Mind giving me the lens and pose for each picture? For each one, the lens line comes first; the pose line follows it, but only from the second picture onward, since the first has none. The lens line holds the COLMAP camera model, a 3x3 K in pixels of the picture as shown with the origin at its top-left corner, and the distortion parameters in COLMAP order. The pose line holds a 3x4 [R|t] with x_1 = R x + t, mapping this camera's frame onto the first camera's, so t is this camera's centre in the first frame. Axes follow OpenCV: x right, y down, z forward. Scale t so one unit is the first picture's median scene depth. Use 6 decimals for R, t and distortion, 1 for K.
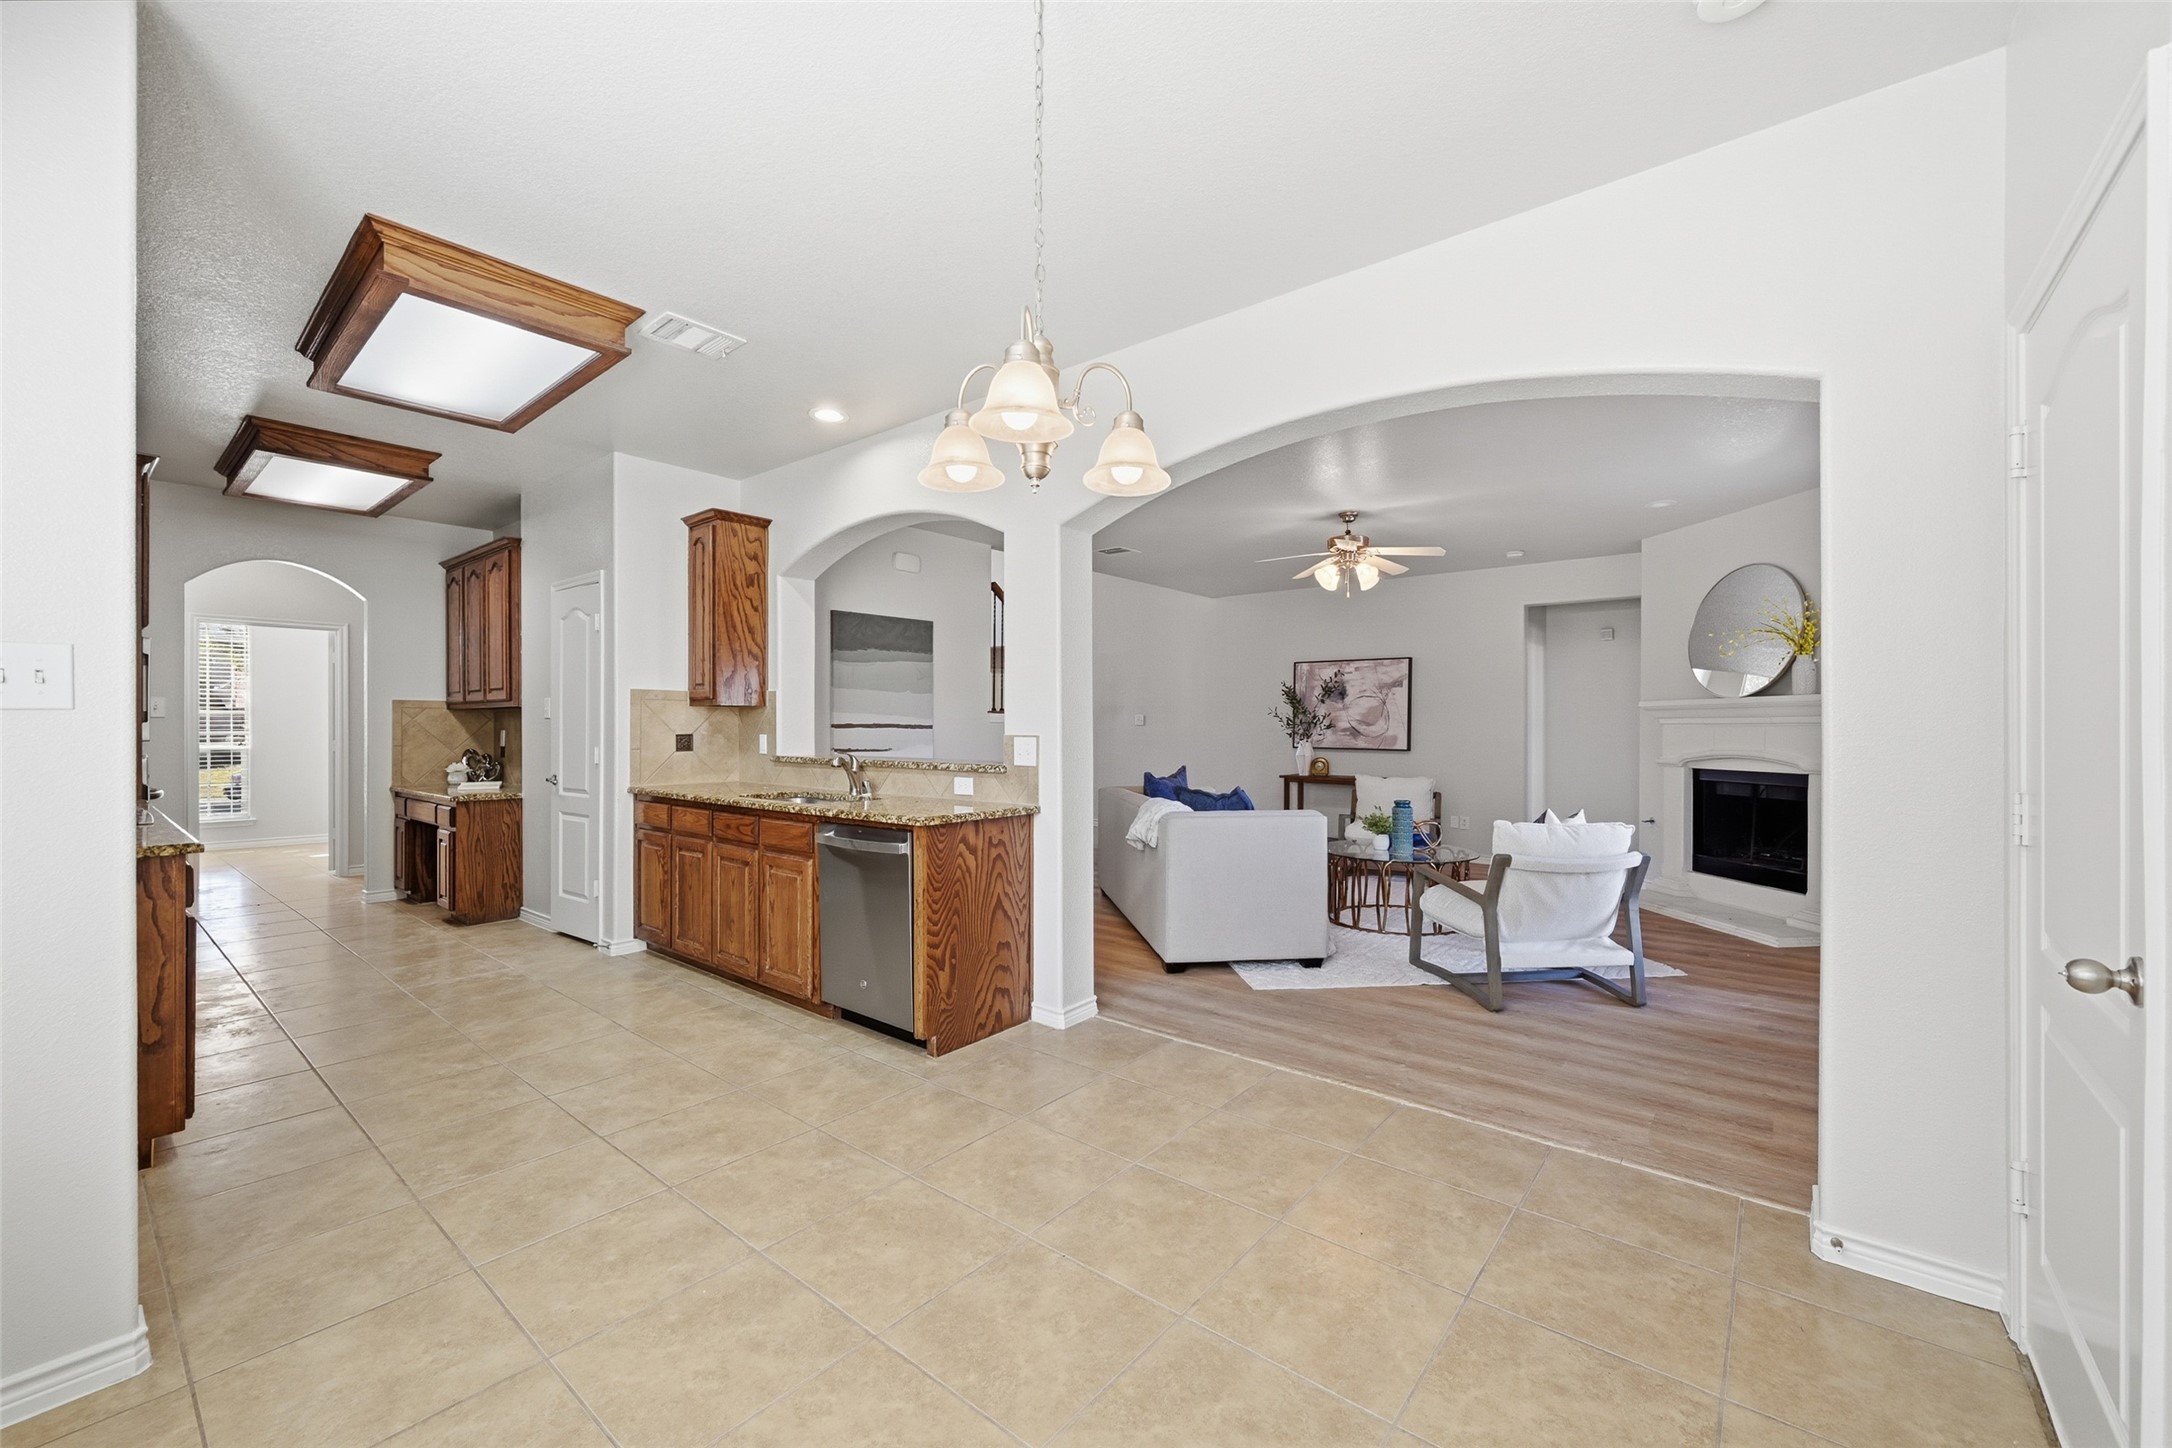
lens RADIAL K [[861.9, 0, 1090.1], [0, 861.9, 726.9], [0, 0, 1]] dist [-0.001471, -0.000019]
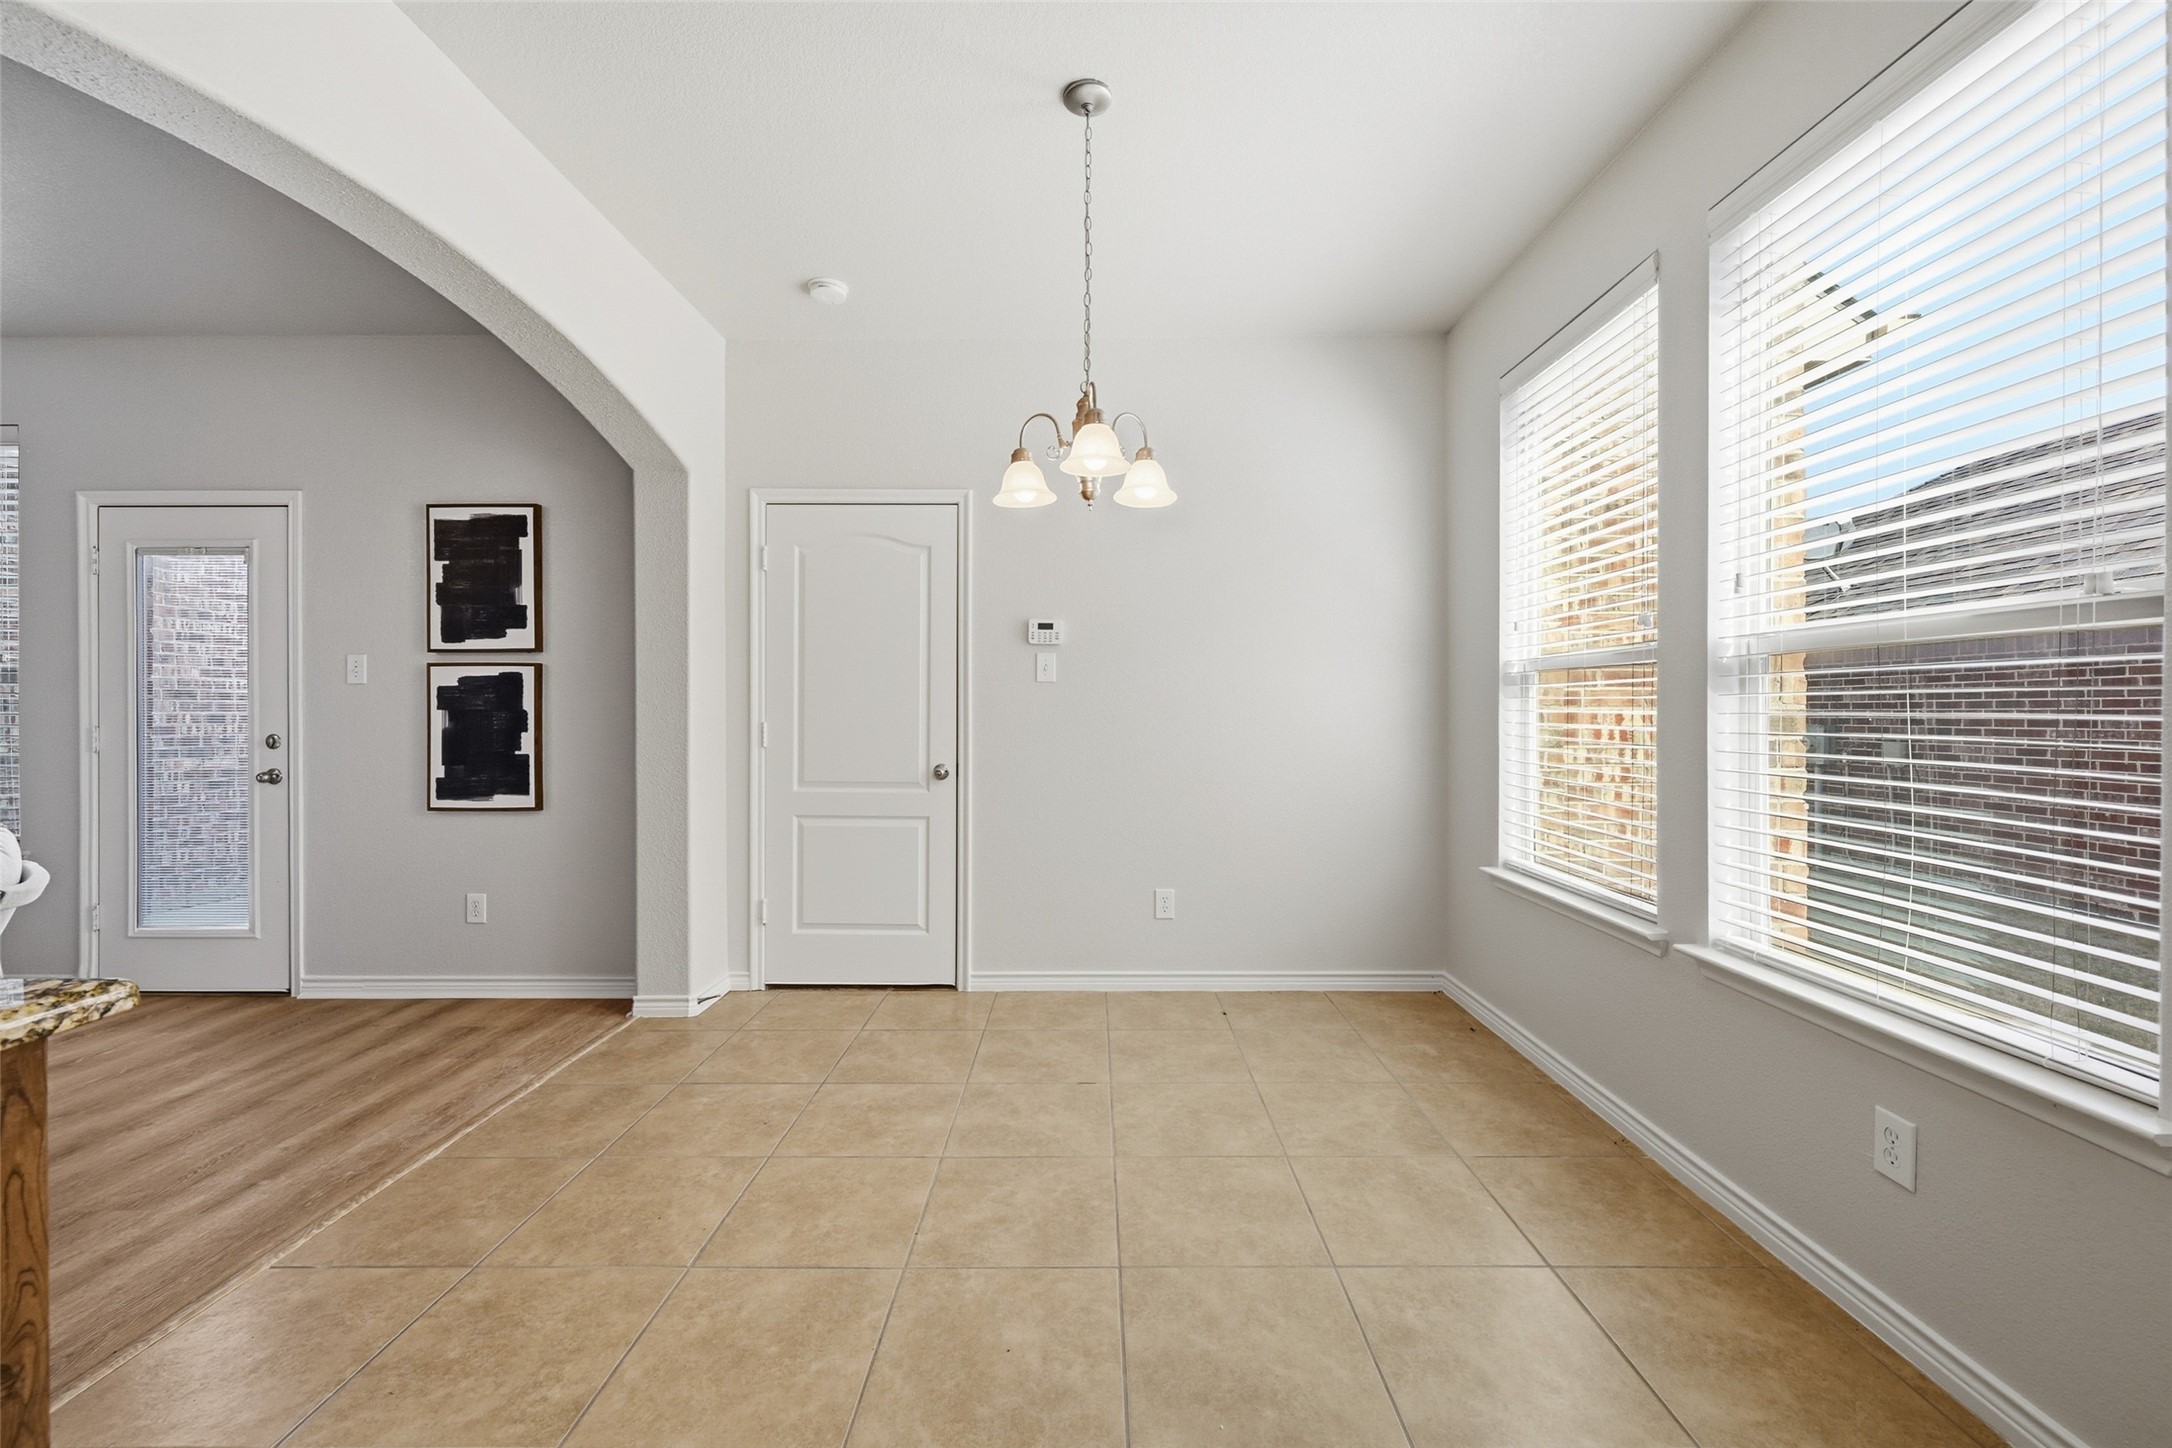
lens RADIAL K [[861.9, 0, 1093.2], [0, 861.9, 715.8], [0, 0, 1]] dist [-0.001471, -0.000019]
pose [[-0.636350, -0.004072, 0.771389, -0.704500], [-0.000323, 0.999987, 0.005013, 0.032591], [-0.771400, 0.002940, -0.636344, 1.158244]]
